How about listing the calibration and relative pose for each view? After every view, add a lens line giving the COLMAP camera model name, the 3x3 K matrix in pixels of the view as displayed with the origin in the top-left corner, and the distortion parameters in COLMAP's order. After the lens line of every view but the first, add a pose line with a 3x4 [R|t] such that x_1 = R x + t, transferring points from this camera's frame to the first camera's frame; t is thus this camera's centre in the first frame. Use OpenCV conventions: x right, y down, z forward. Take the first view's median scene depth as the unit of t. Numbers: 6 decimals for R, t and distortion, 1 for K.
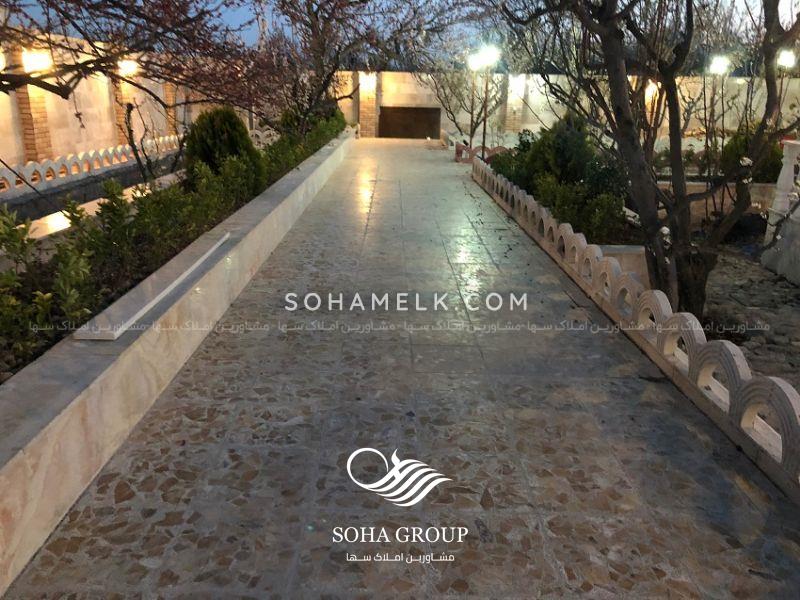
lens RADIAL K [[658.2, 0, 400.0], [0, 658.2, 301.9], [0, 0, 1]] dist [0.020643, -0.009561]
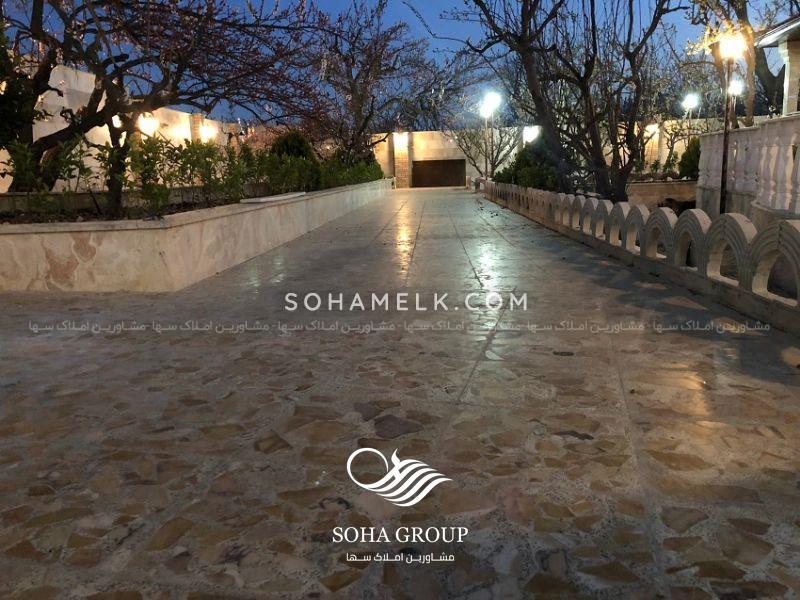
lens RADIAL K [[658.2, 0, 399.6], [0, 658.2, 298.6], [0, 0, 1]] dist [0.020643, -0.009561]
pose [[0.996839, -0.043507, -0.066474, 0.014225], [0.035558, 0.992566, -0.116393, 0.079702], [0.071044, 0.113662, 0.990976, -0.121908]]
